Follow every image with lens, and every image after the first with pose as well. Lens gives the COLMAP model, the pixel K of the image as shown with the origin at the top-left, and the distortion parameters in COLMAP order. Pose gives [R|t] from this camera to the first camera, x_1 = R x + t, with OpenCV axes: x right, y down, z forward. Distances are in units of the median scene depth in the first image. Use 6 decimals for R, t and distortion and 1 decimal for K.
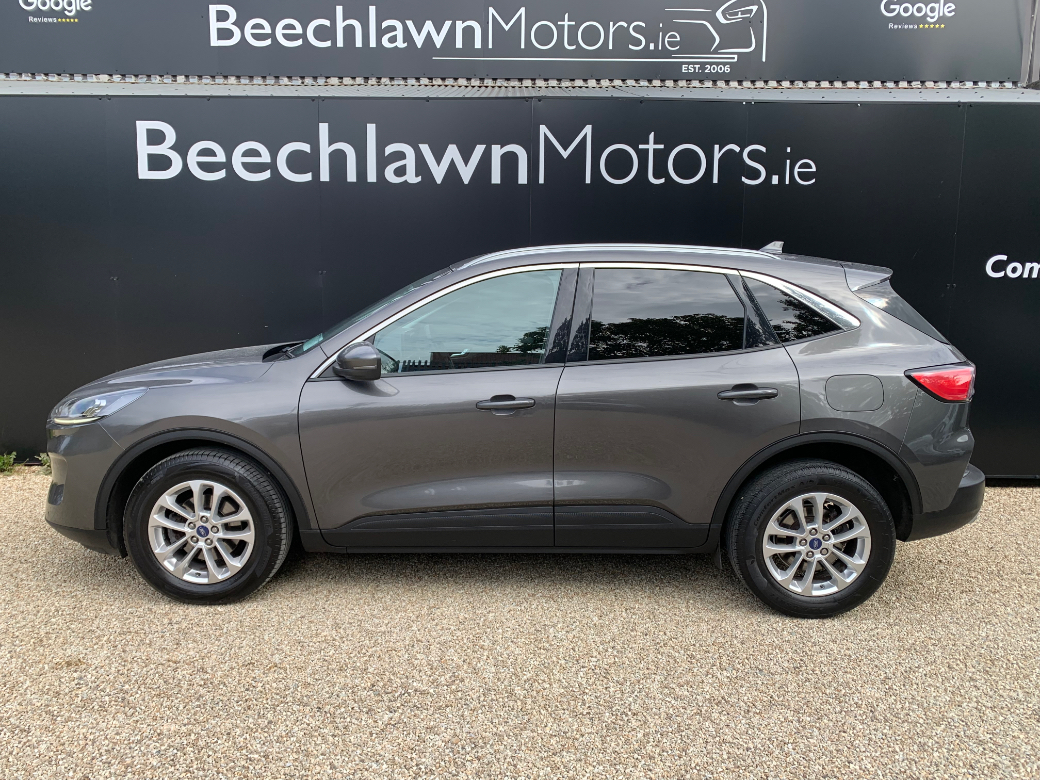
lens RADIAL K [[871.3, 0, 520.4], [0, 871.3, 315.2], [0, 0, 1]] dist [0.114356, -0.054107]
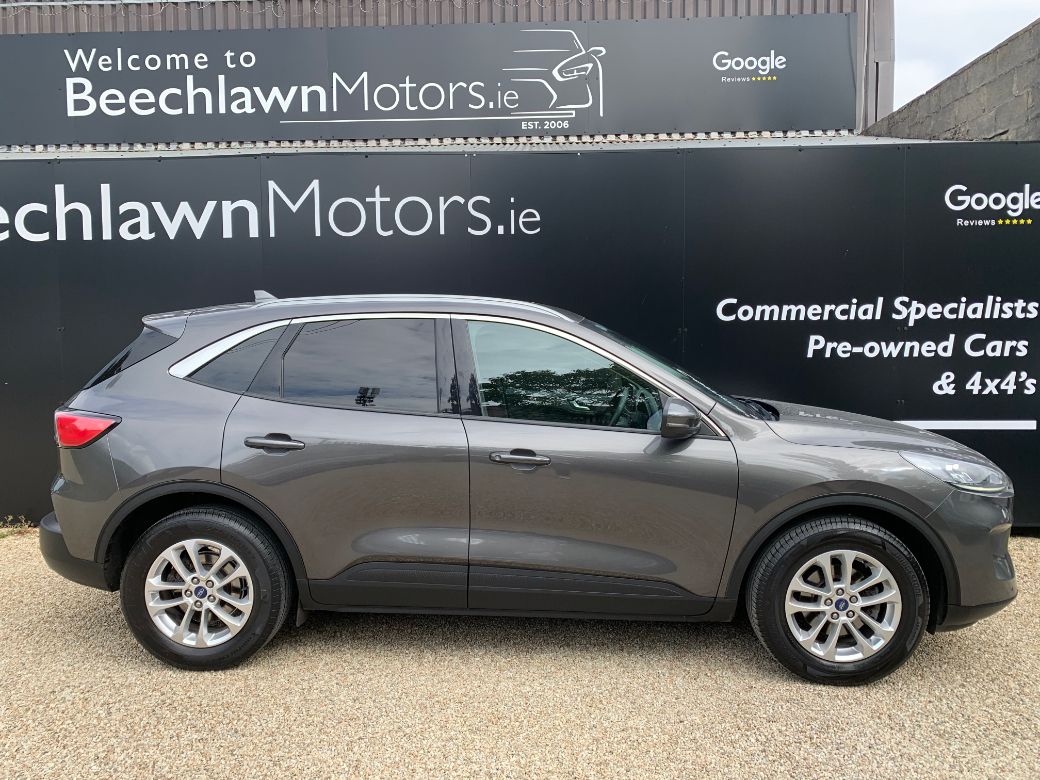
lens RADIAL K [[861.9, 0, 481.3], [0, 861.9, 303.7], [0, 0, 1]] dist [0.119167, 0.005017]
pose [[0.998515, -0.022486, -0.049629, 0.184109], [0.018653, 0.996904, -0.076384, 0.005211], [0.051193, 0.075345, 0.995843, 0.003332]]
